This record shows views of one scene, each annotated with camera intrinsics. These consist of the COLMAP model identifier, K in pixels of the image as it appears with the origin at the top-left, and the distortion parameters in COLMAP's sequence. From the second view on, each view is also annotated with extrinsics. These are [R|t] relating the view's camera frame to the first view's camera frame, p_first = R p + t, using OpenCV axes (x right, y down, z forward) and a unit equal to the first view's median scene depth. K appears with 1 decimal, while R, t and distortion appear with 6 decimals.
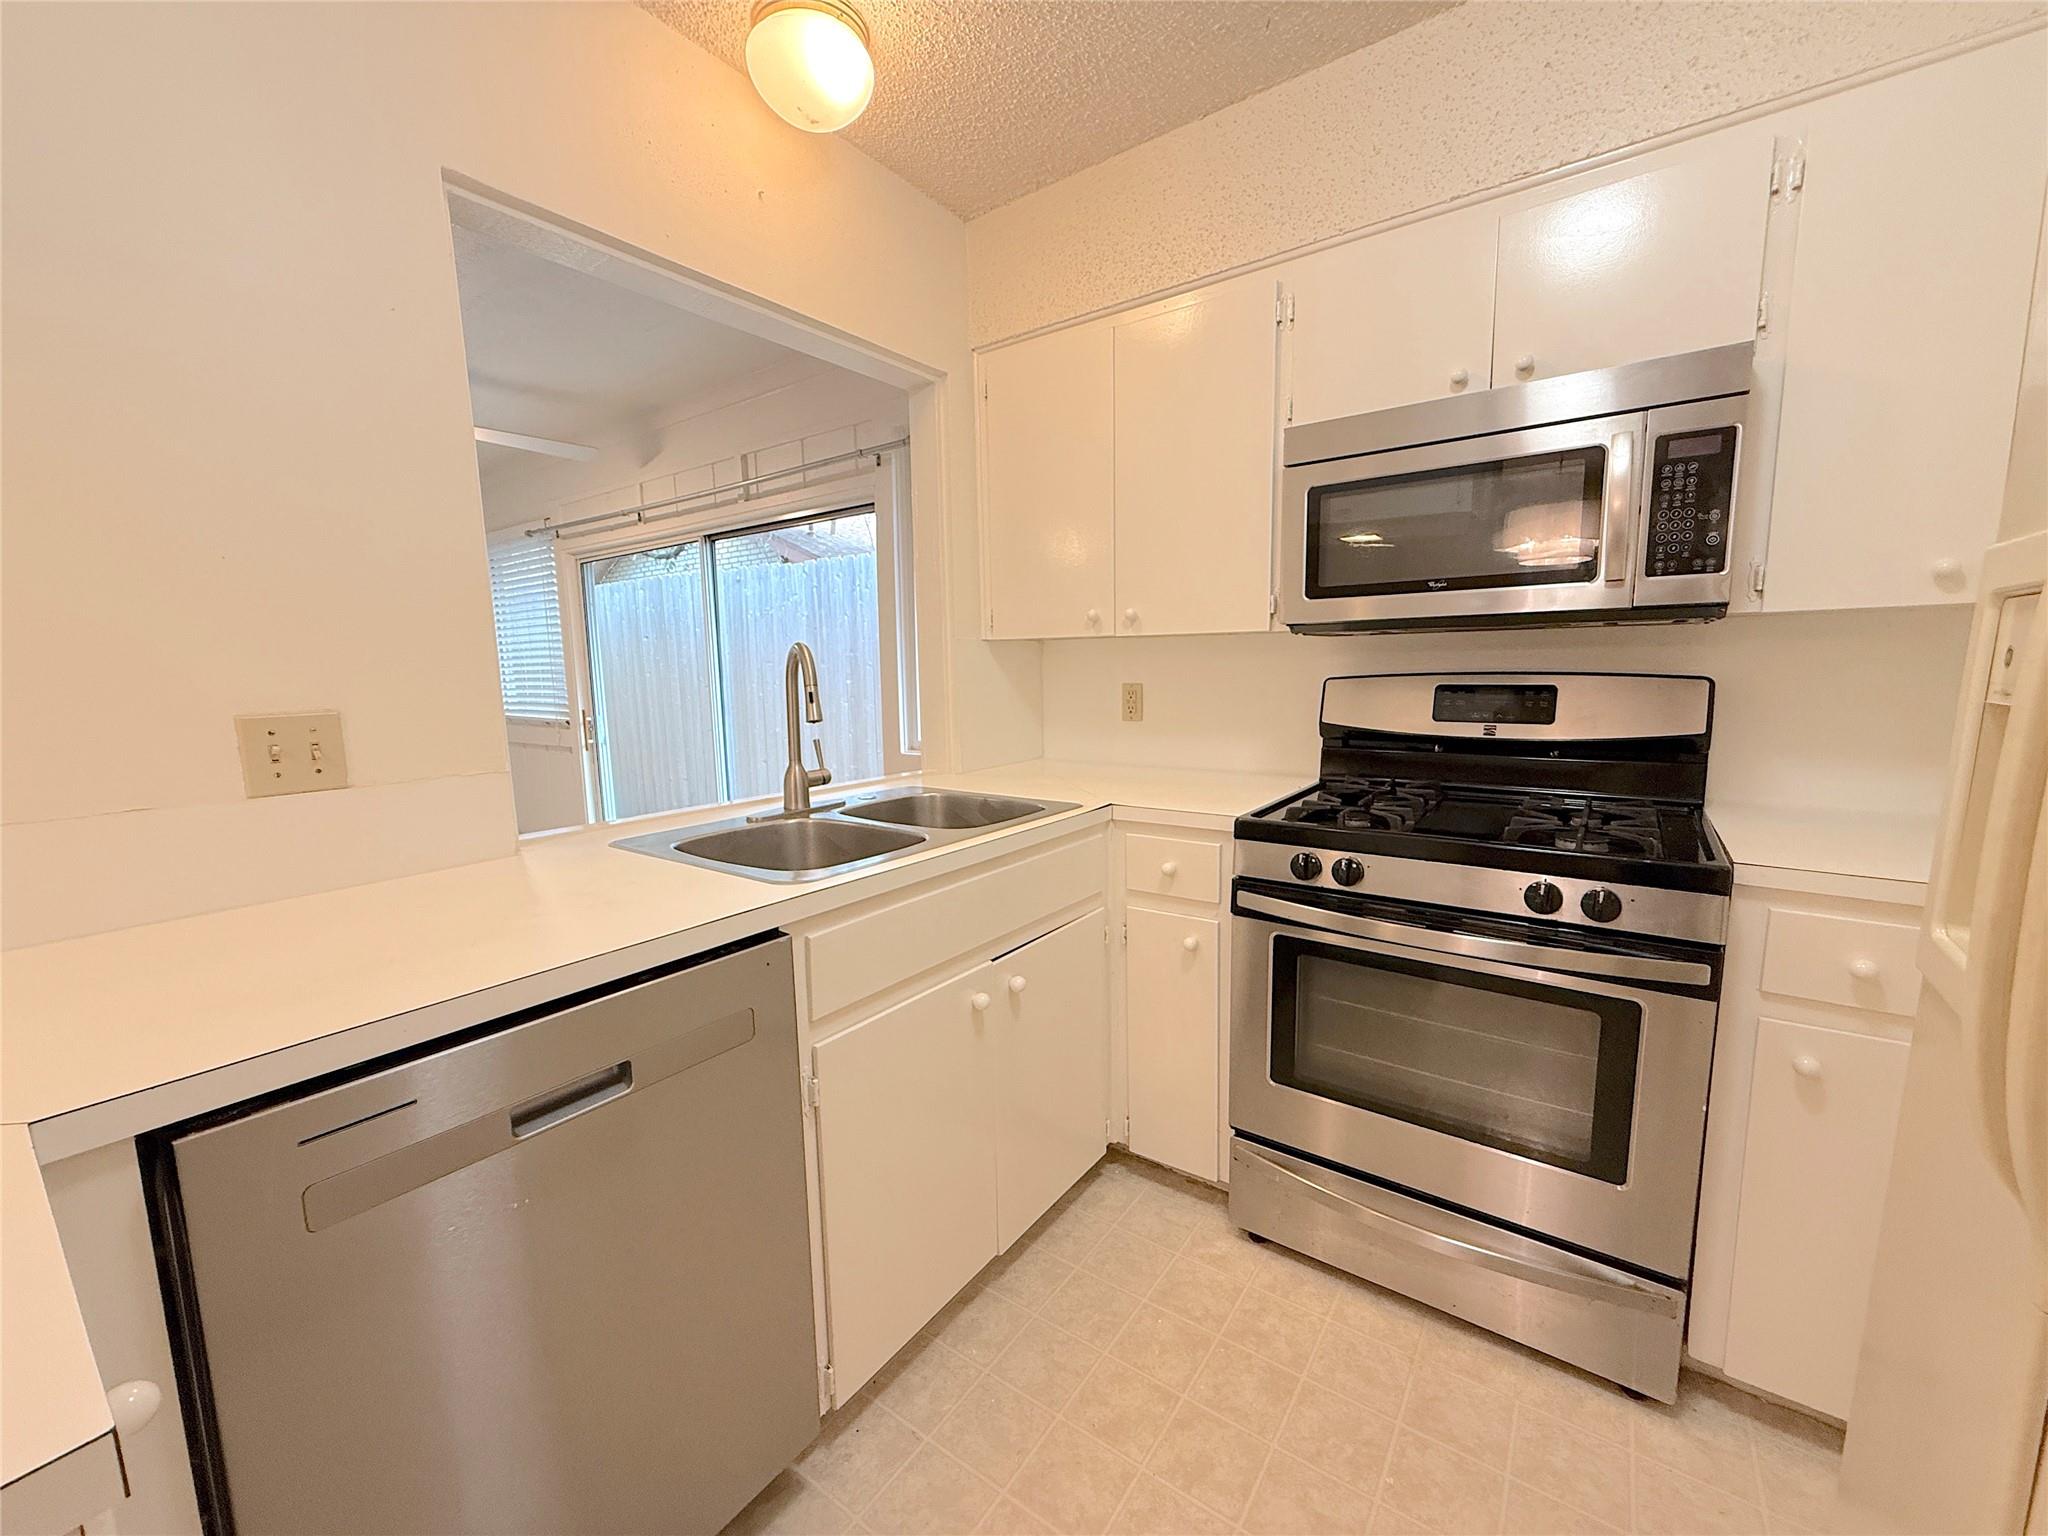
lens RADIAL K [[813.8, 0, 1019.4], [0, 813.8, 771.4], [0, 0, 1]] dist [0.000332, -0.000261]
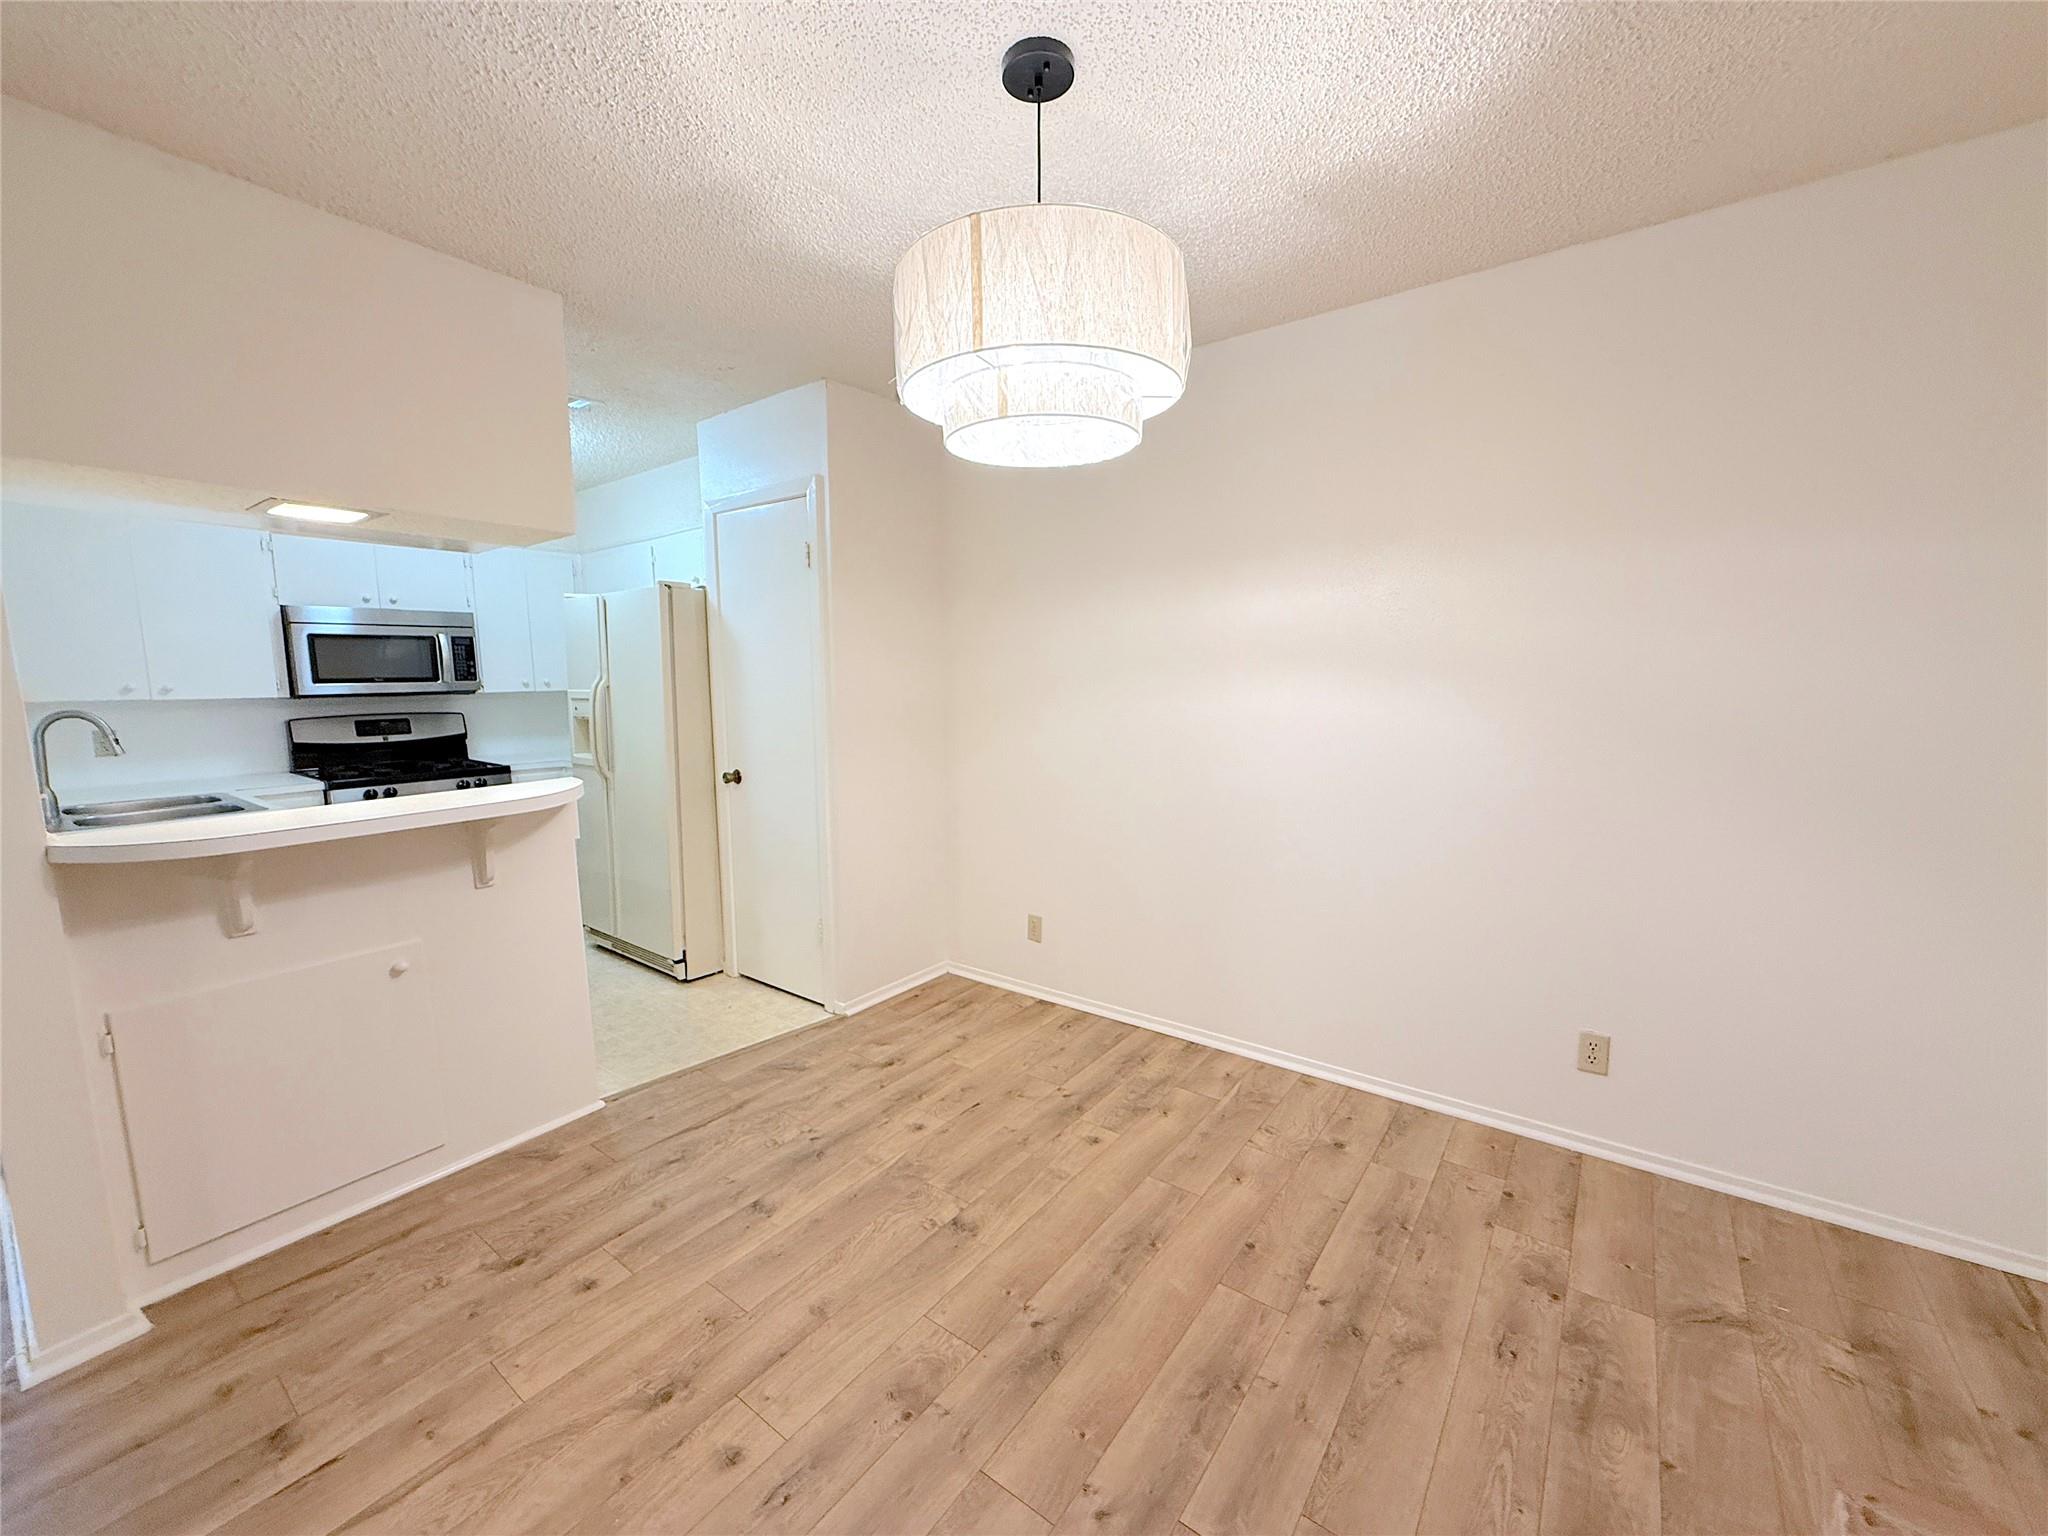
lens RADIAL K [[813.8, 0, 1020.9], [0, 813.8, 770.7], [0, 0, 1]] dist [0.000332, -0.000261]
pose [[0.012950, -0.102757, 0.994622, -1.827291], [0.141889, 0.984829, 0.099898, 0.069261], [-0.989798, 0.139832, 0.027333, -0.910081]]
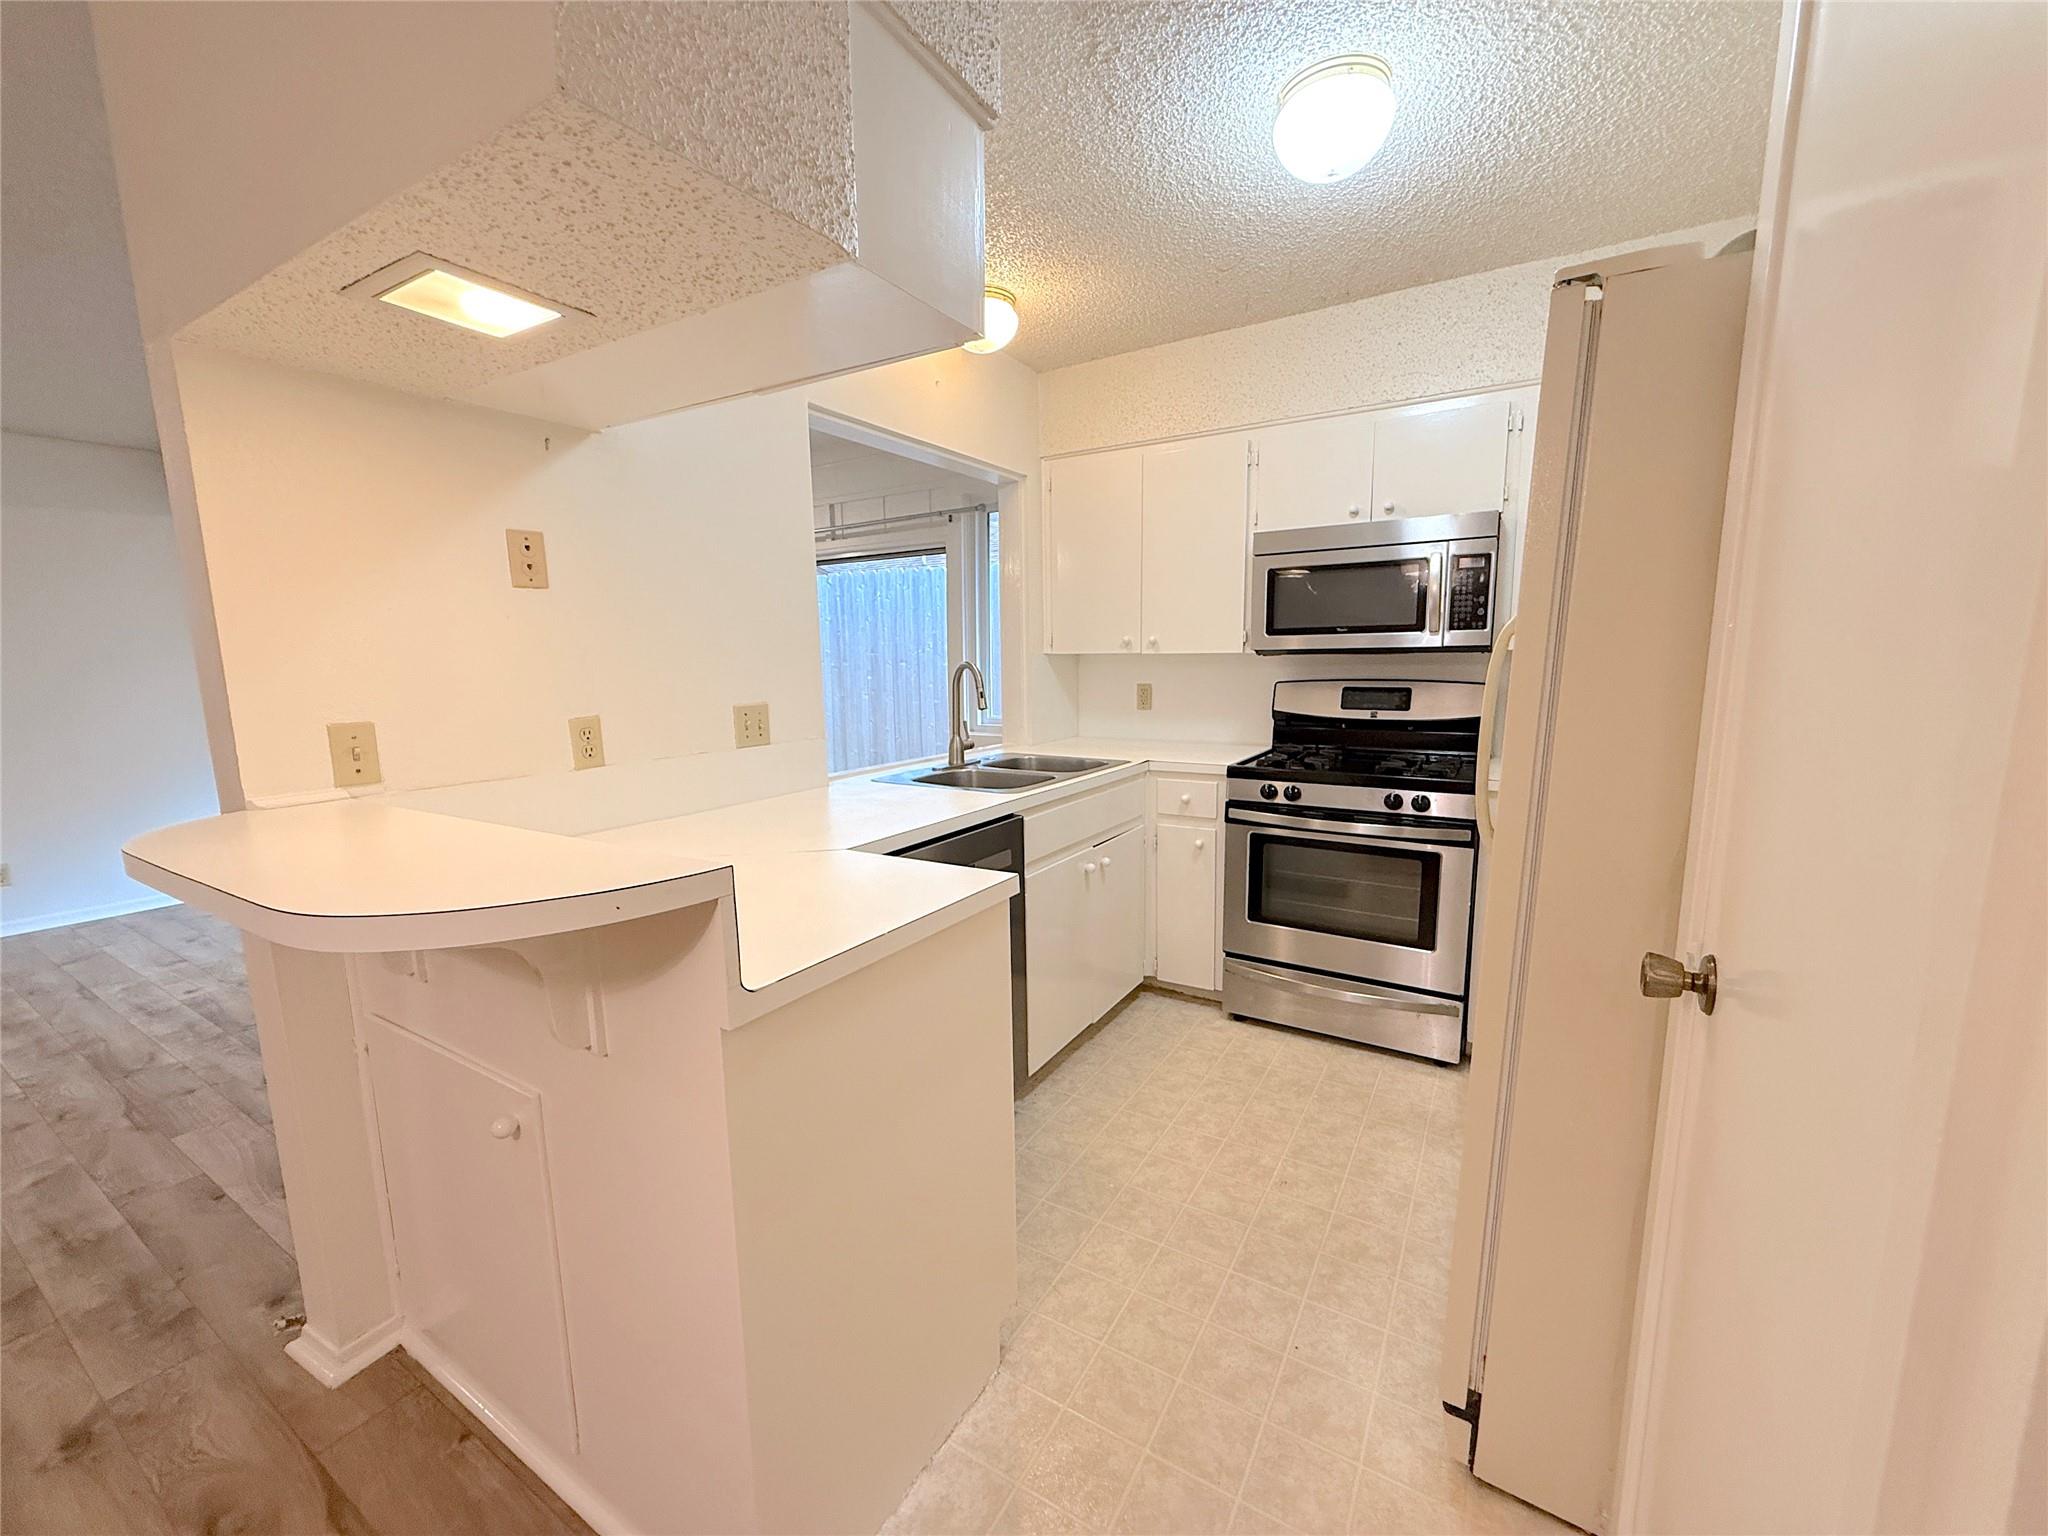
lens RADIAL K [[813.8, 0, 1018.5], [0, 813.8, 769.9], [0, 0, 1]] dist [0.000332, -0.000261]
pose [[0.997230, -0.005497, 0.074183, -0.277793], [0.004908, 0.999955, 0.008121, 0.046500], [-0.074224, -0.007734, 0.997212, -0.623041]]
